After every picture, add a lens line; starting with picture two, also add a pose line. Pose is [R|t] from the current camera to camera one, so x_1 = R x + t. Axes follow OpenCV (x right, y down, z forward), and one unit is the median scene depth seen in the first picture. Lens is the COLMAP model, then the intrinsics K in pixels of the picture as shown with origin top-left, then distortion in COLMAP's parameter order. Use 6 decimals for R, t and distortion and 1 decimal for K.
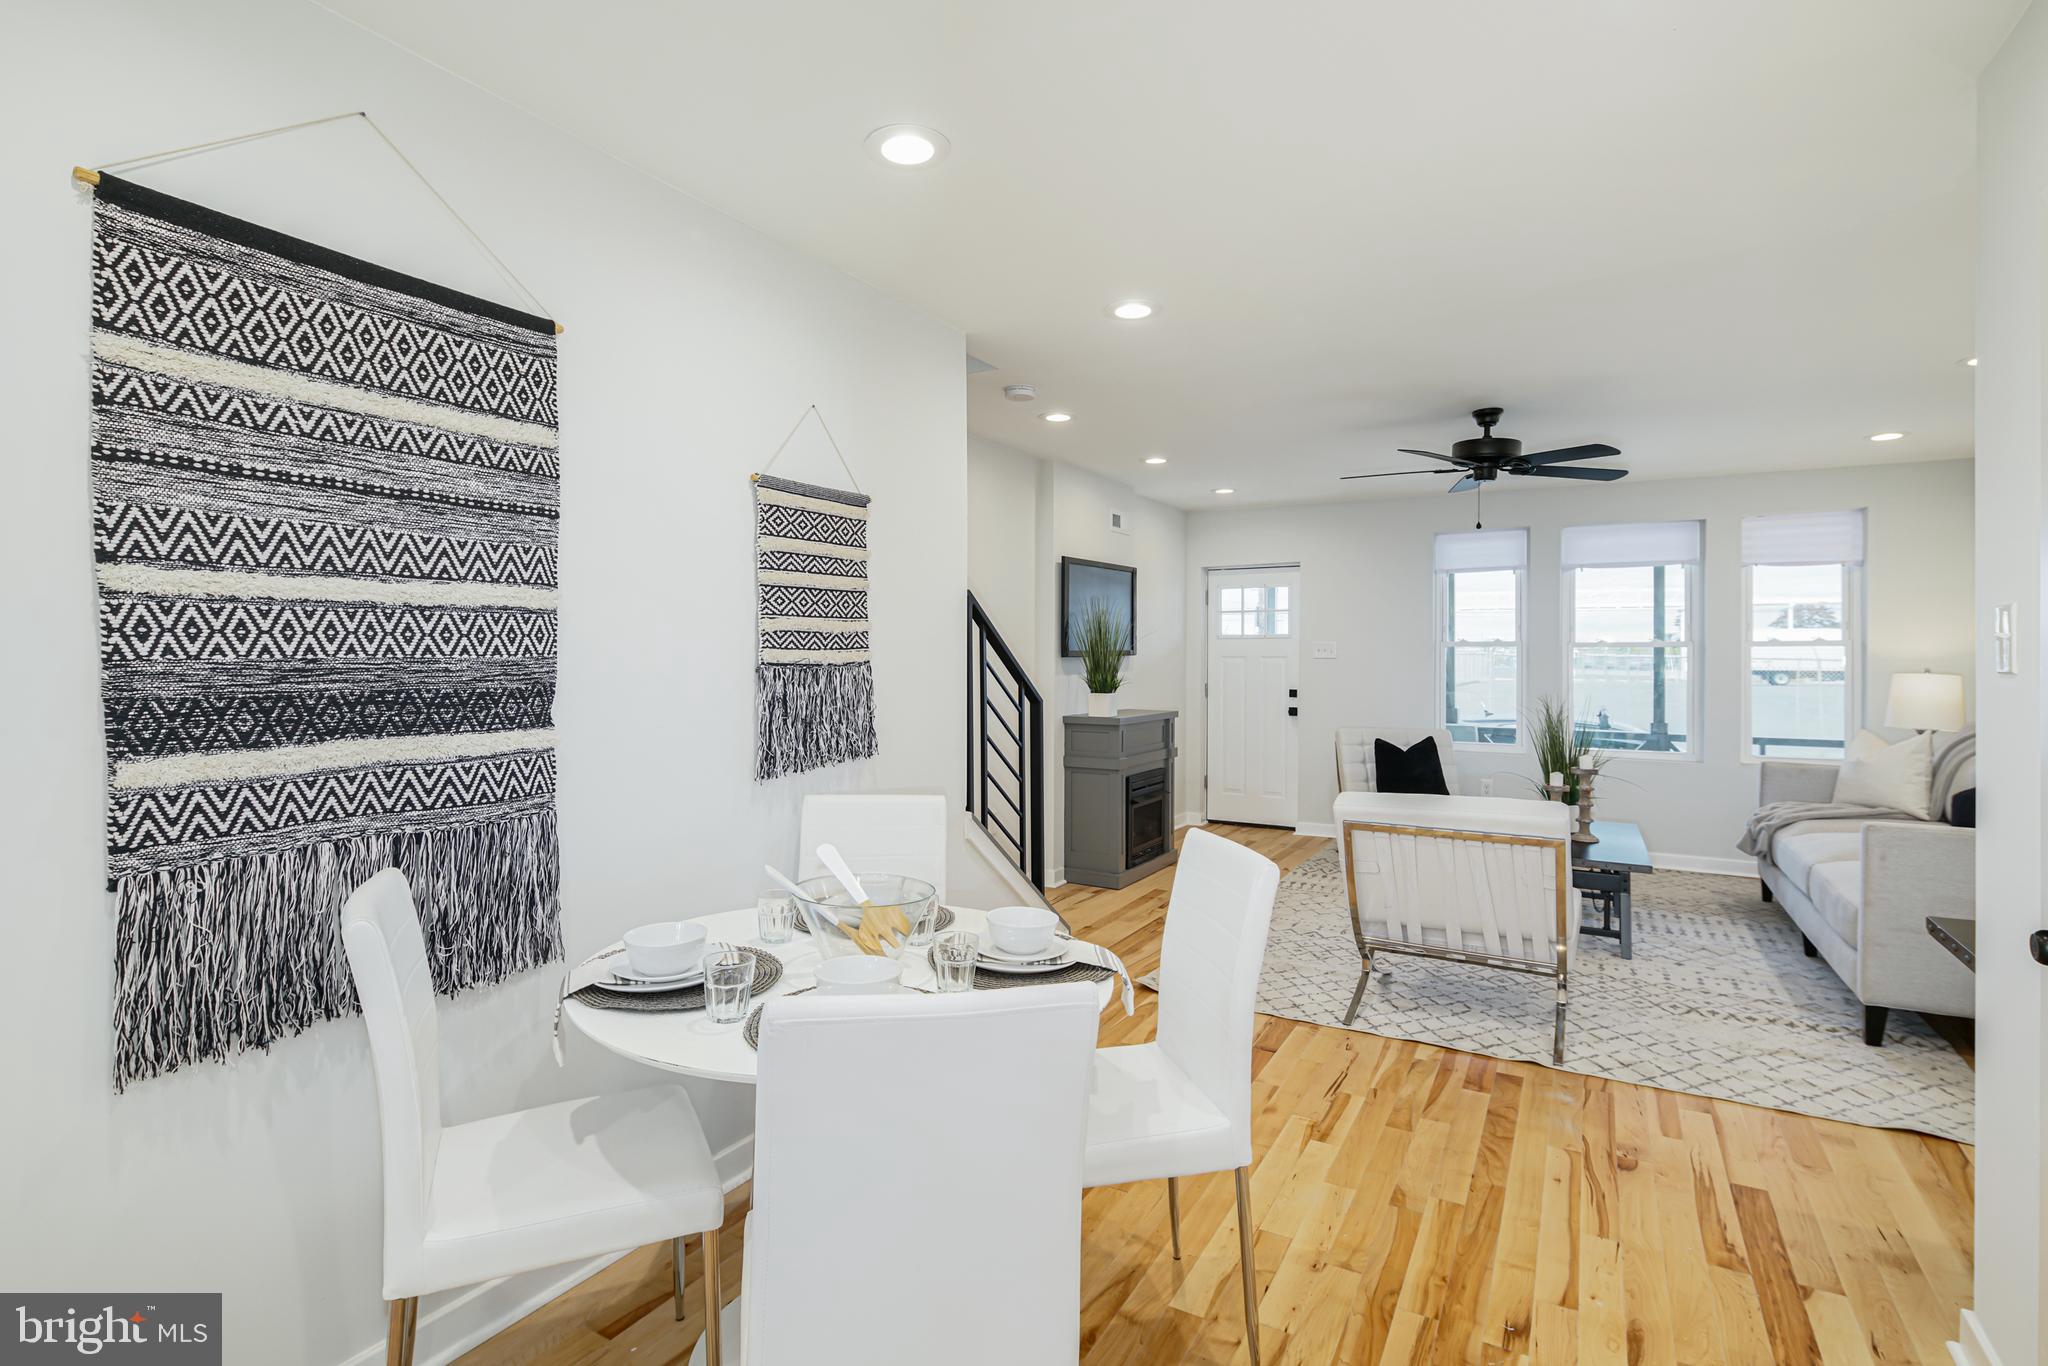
lens RADIAL K [[994.6, 0, 1024.0], [0, 994.6, 651.6], [0, 0, 1]] dist [-0.000616, -0.000137]
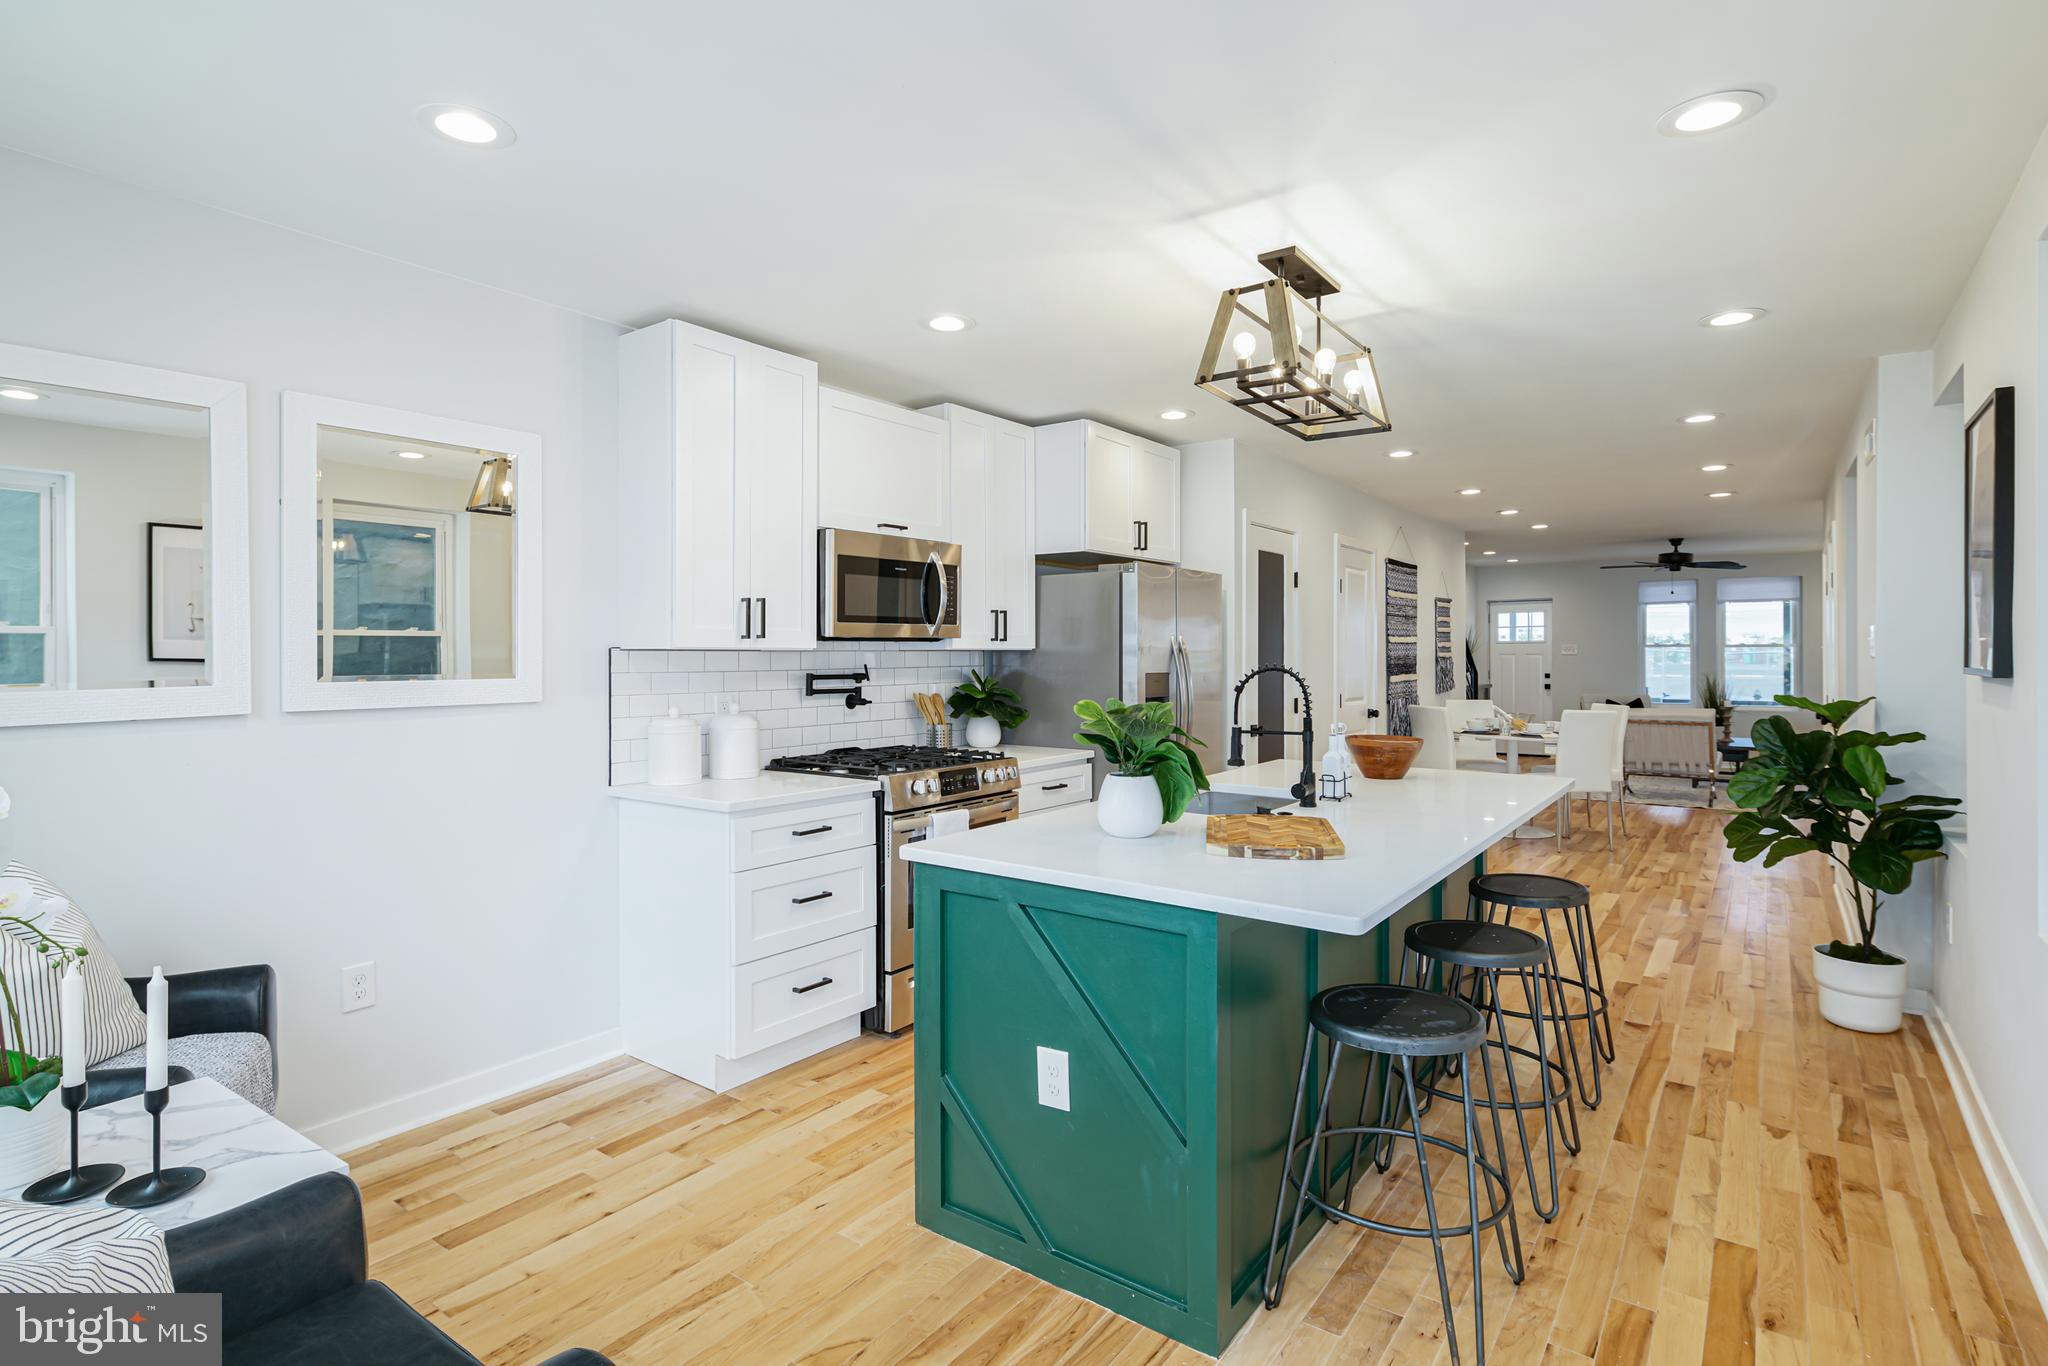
lens RADIAL K [[1005.5, 0, 1028.1], [0, 1005.5, 650.6], [0, 0, 1]] dist [0.003250, -0.000675]
pose [[0.993155, -0.006009, -0.116650, -1.448091], [0.006014, 0.999982, -0.000314, -0.019990], [0.116650, -0.000390, 0.993173, -2.852186]]
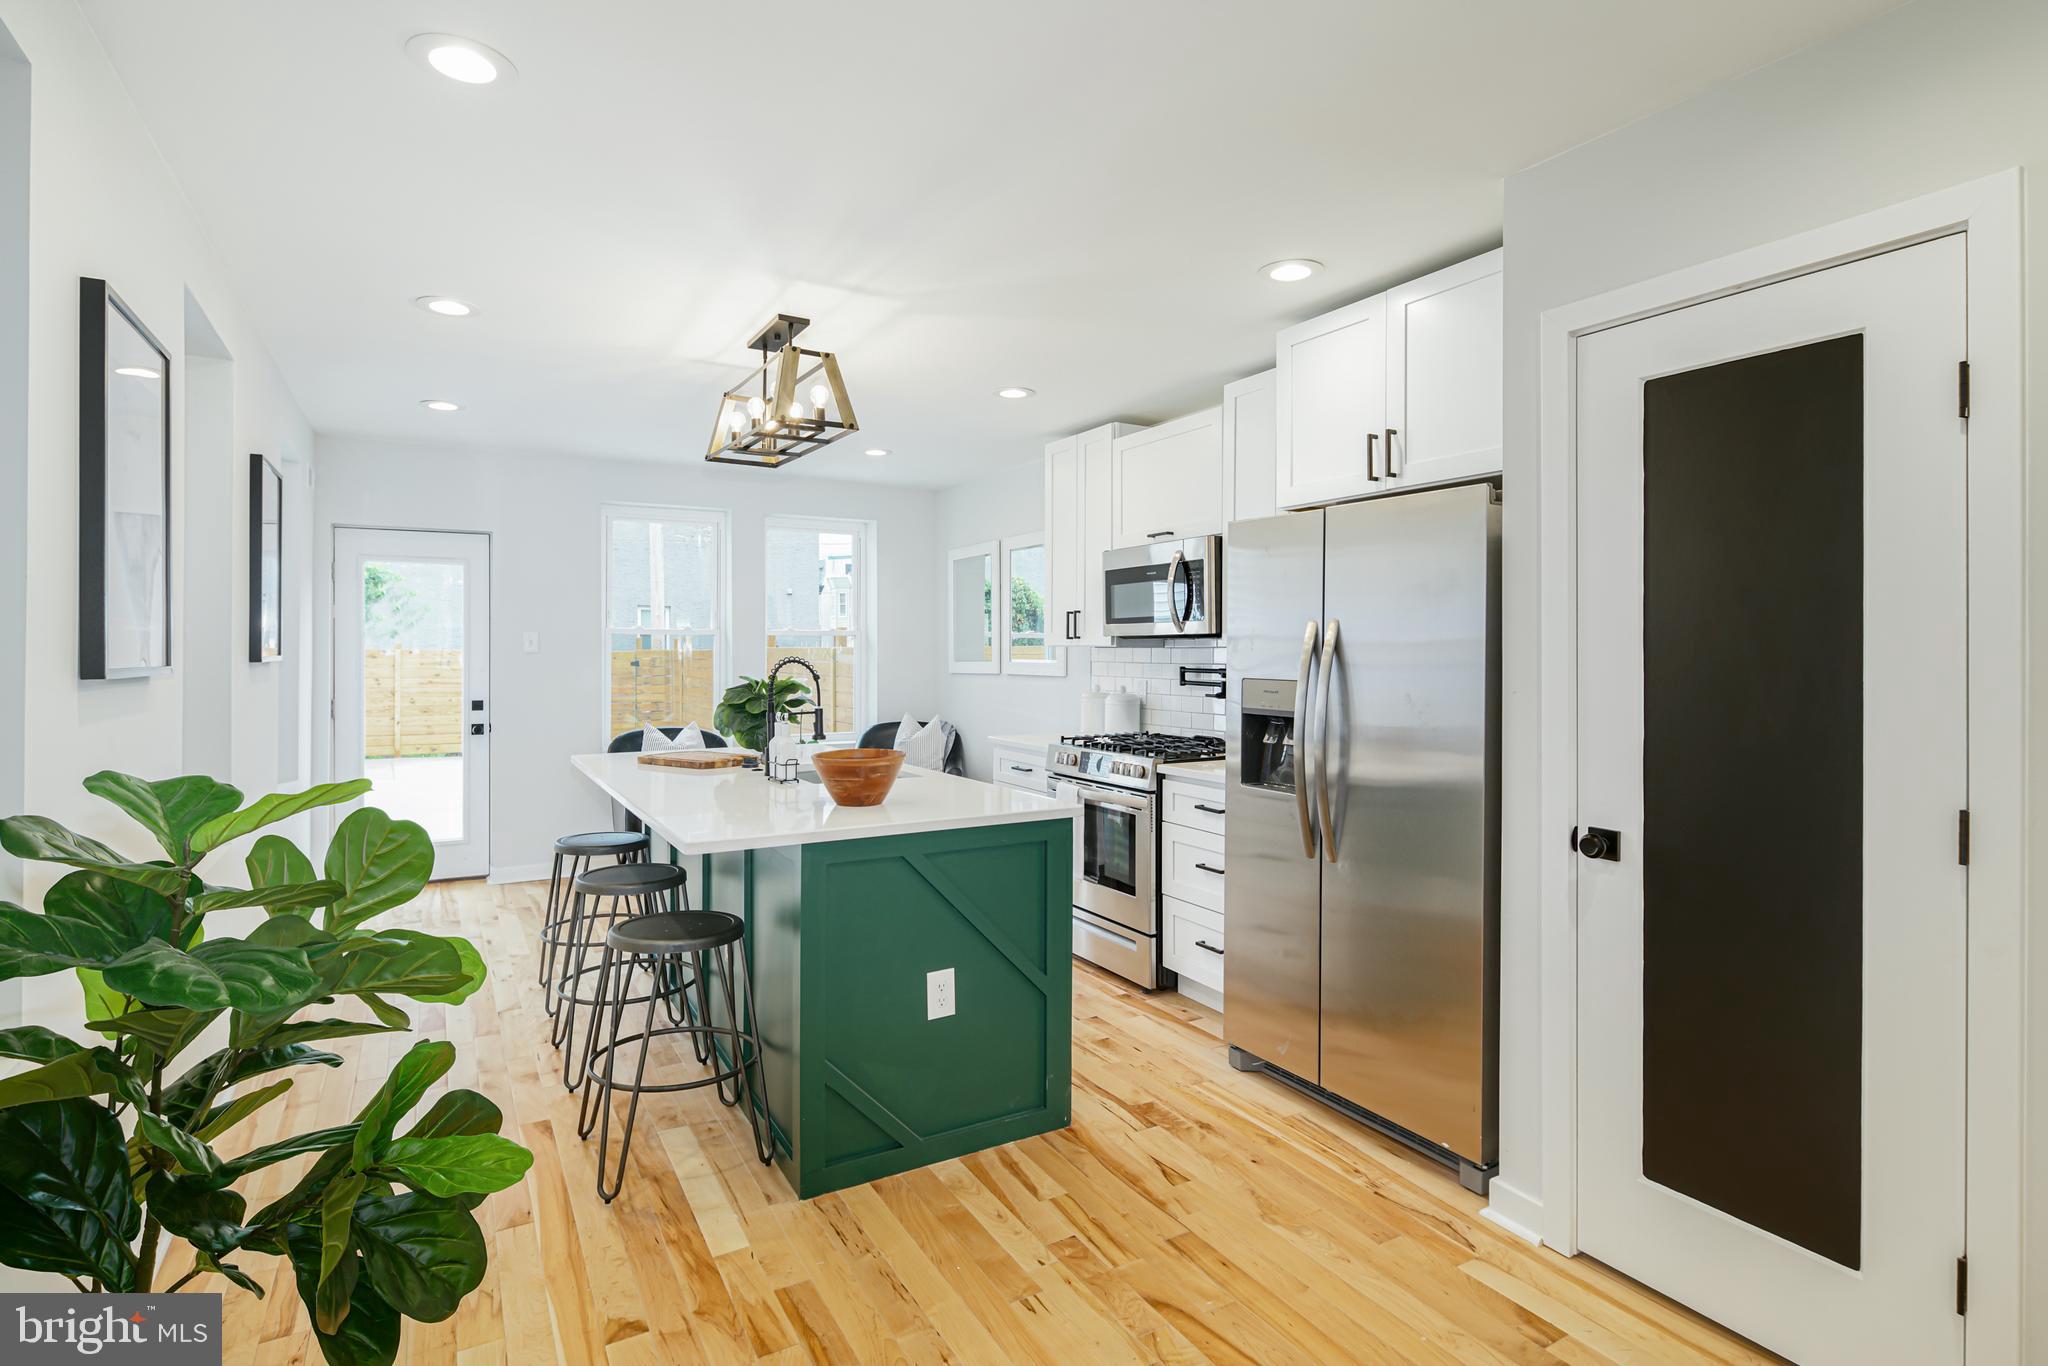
lens RADIAL K [[994.6, 0, 1024.0], [0, 994.6, 651.6], [0, 0, 1]] dist [-0.000616, -0.000137]
pose [[-0.492610, -0.005990, -0.870230, -0.006112], [-0.003597, 0.999982, -0.004847, -0.001794], [0.870243, 0.000743, -0.492622, -0.271664]]
